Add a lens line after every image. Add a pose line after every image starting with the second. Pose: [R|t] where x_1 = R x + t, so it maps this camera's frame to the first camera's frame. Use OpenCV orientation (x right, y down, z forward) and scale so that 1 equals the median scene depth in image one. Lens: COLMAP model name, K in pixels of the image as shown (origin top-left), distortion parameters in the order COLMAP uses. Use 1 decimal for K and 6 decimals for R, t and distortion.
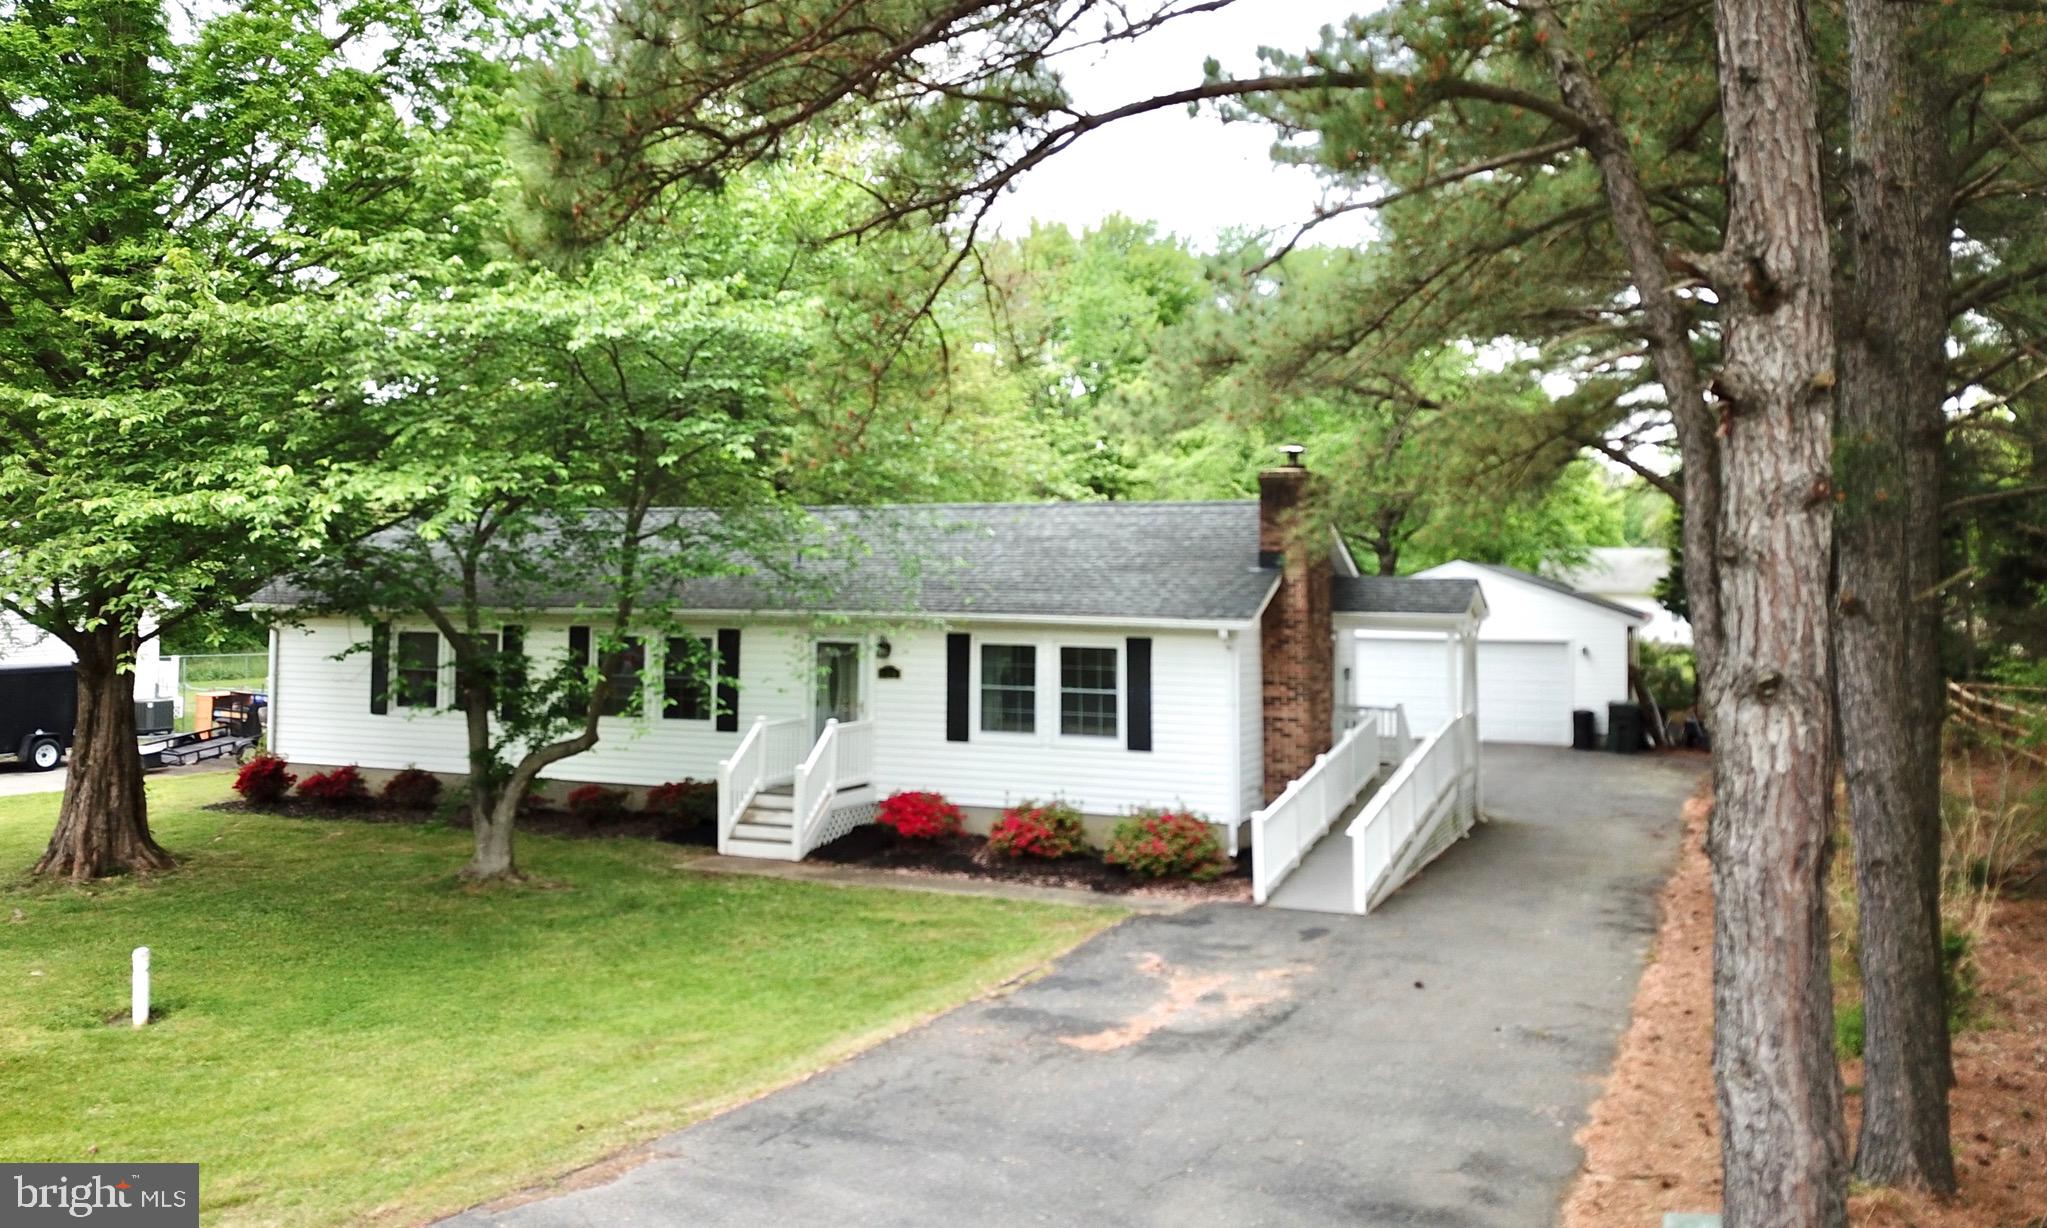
lens RADIAL K [[1630.3, 0, 1023.5], [0, 1630.3, 614.0], [0, 0, 1]] dist [0.023919, -0.001171]
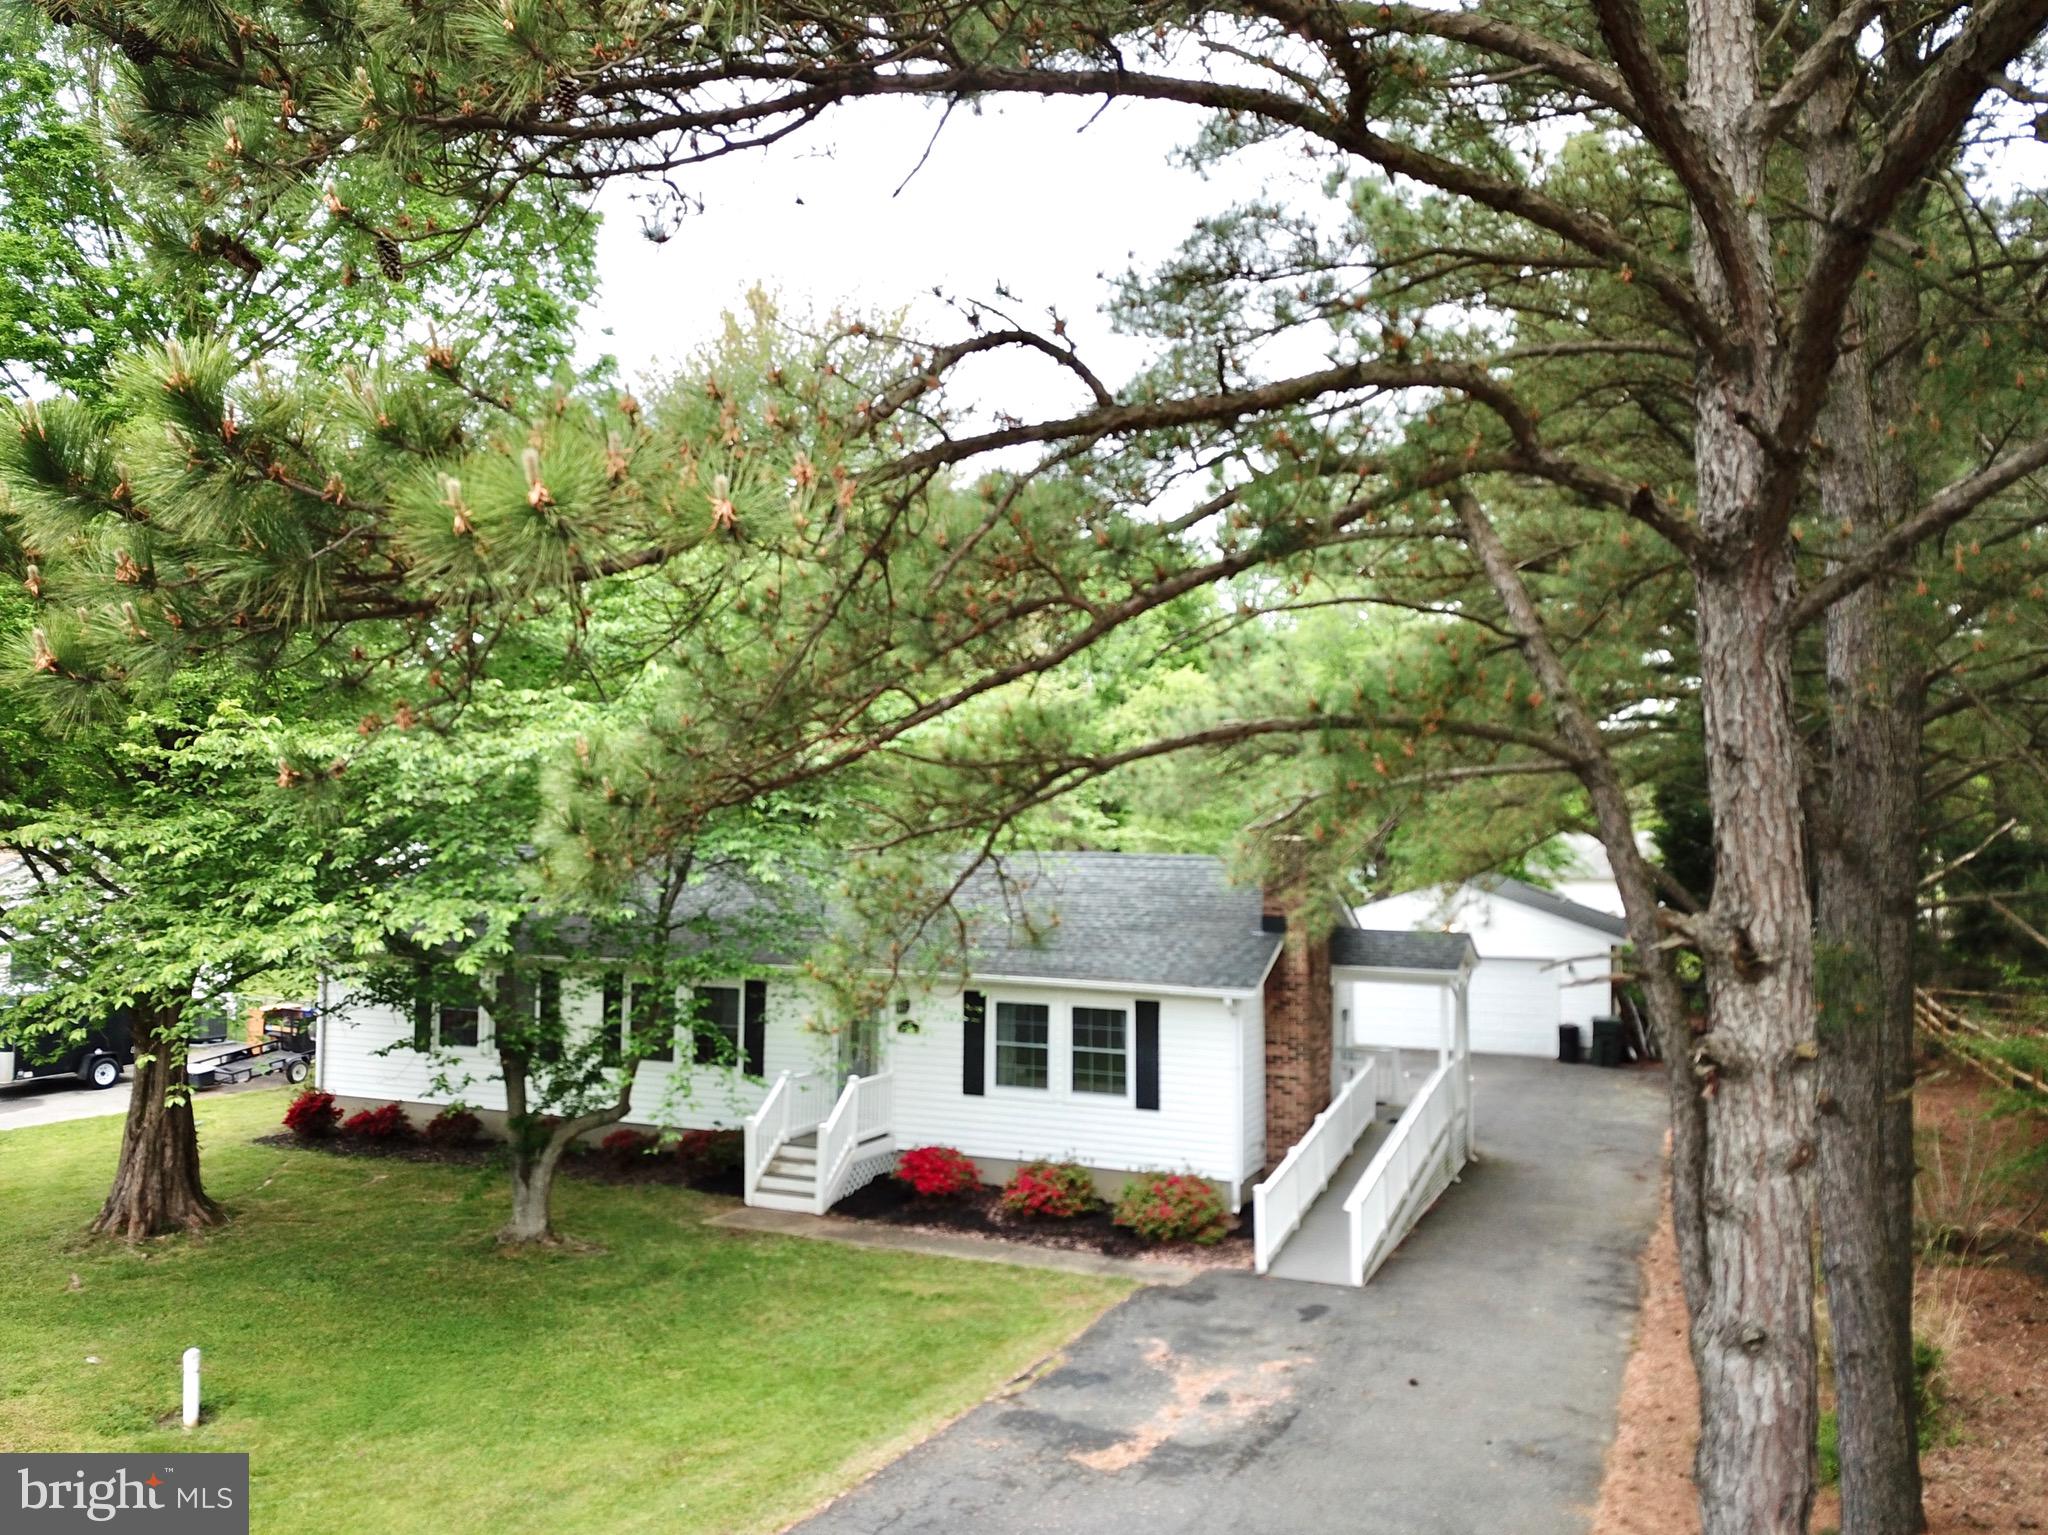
lens RADIAL K [[1544.5, 0, 1040.8], [0, 1544.5, 768.6], [0, 0, 1]] dist [0.015568, 0.011696]
pose [[0.999992, 0.002924, 0.002603, -0.000517], [-0.002934, 0.999988, 0.003920, -0.143063], [-0.002591, -0.003928, 0.999989, 0.007243]]
